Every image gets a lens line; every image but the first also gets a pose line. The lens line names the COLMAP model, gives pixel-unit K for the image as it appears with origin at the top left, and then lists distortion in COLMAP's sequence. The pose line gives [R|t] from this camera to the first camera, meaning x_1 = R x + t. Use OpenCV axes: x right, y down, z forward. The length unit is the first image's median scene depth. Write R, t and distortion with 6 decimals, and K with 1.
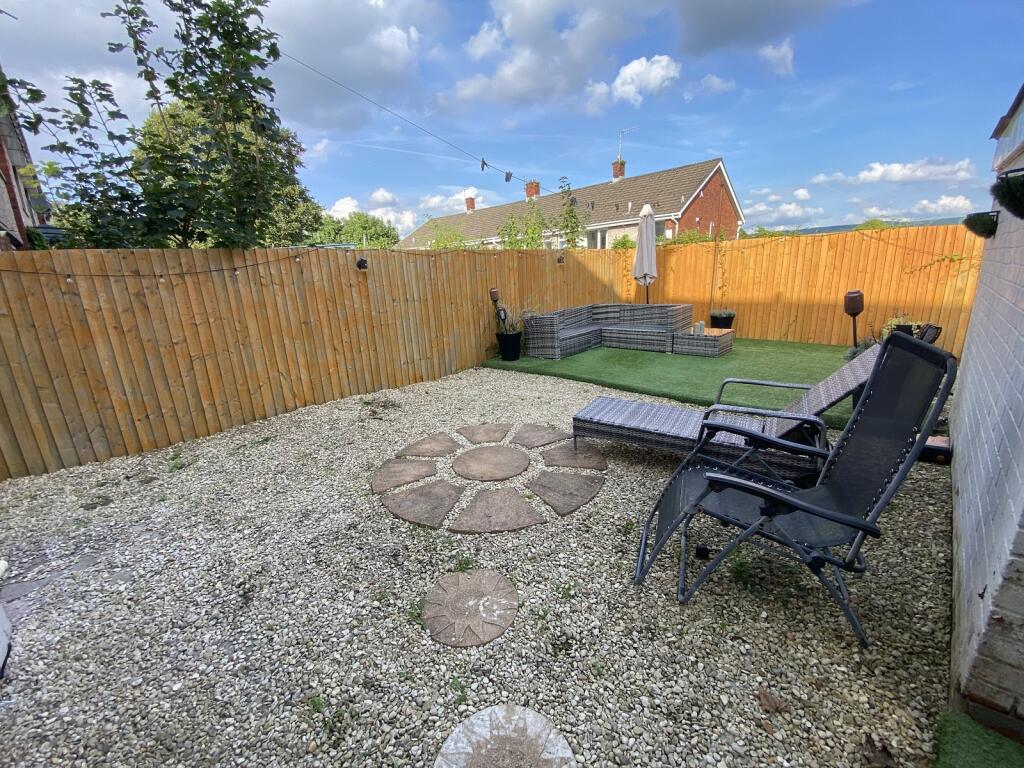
lens RADIAL K [[420.9, 0, 510.0], [0, 420.9, 387.3], [0, 0, 1]] dist [0.035025, -0.028335]
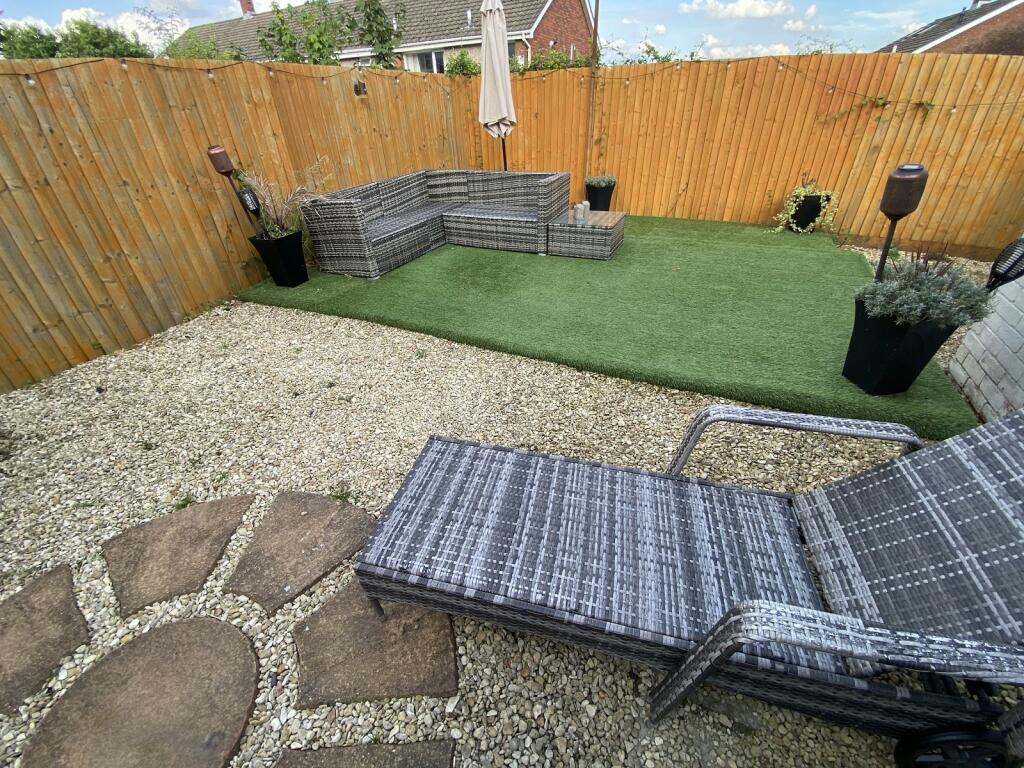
lens RADIAL K [[418.8, 0, 516.5], [0, 418.8, 386.7], [0, 0, 1]] dist [0.050220, -0.038626]
pose [[0.942540, -0.169596, 0.287847, 0.103269], [0.075048, 0.947034, 0.312241, -0.092729], [-0.325556, -0.272697, 0.905345, 0.336909]]
